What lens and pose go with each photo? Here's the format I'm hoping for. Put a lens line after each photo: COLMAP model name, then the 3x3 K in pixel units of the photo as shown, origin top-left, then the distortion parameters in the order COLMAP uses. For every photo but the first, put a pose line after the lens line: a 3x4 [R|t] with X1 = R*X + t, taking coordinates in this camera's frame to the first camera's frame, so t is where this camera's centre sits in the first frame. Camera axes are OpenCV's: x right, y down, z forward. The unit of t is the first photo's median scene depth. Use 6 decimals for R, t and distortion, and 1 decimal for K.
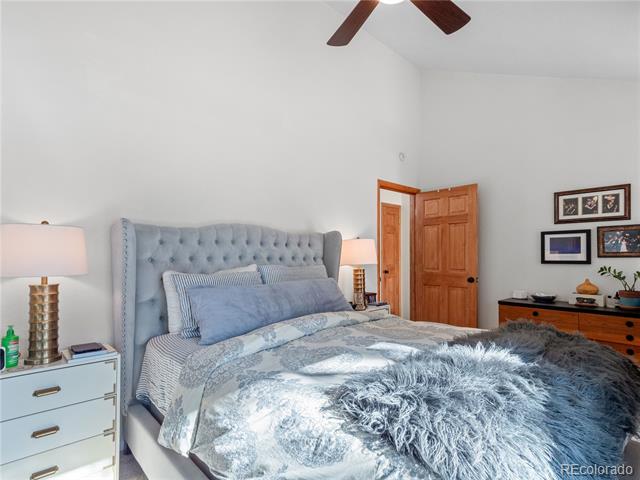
lens RADIAL K [[337.5, 0, 319.7], [0, 337.5, 243.8], [0, 0, 1]] dist [0.000852, 0.000380]
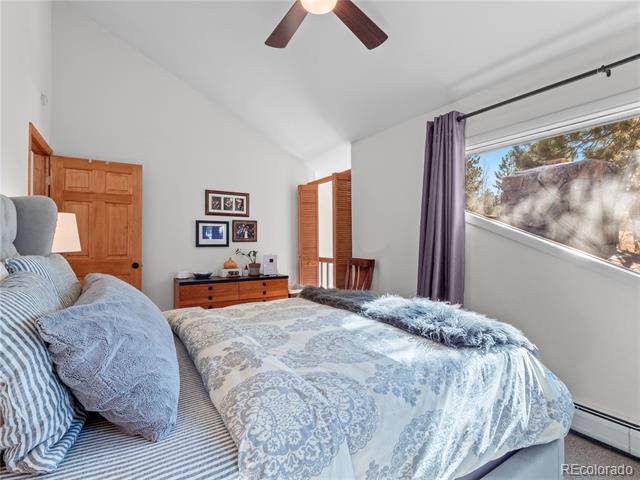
lens RADIAL K [[315.8, 0, 320.3], [0, 315.8, 241.6], [0, 0, 1]] dist [0.003058, -0.000951]
pose [[0.176698, 0.000569, 0.984265, -0.390587], [-0.041837, 0.999100, 0.006933, 0.014102], [-0.983376, -0.042403, 0.176563, 0.393320]]
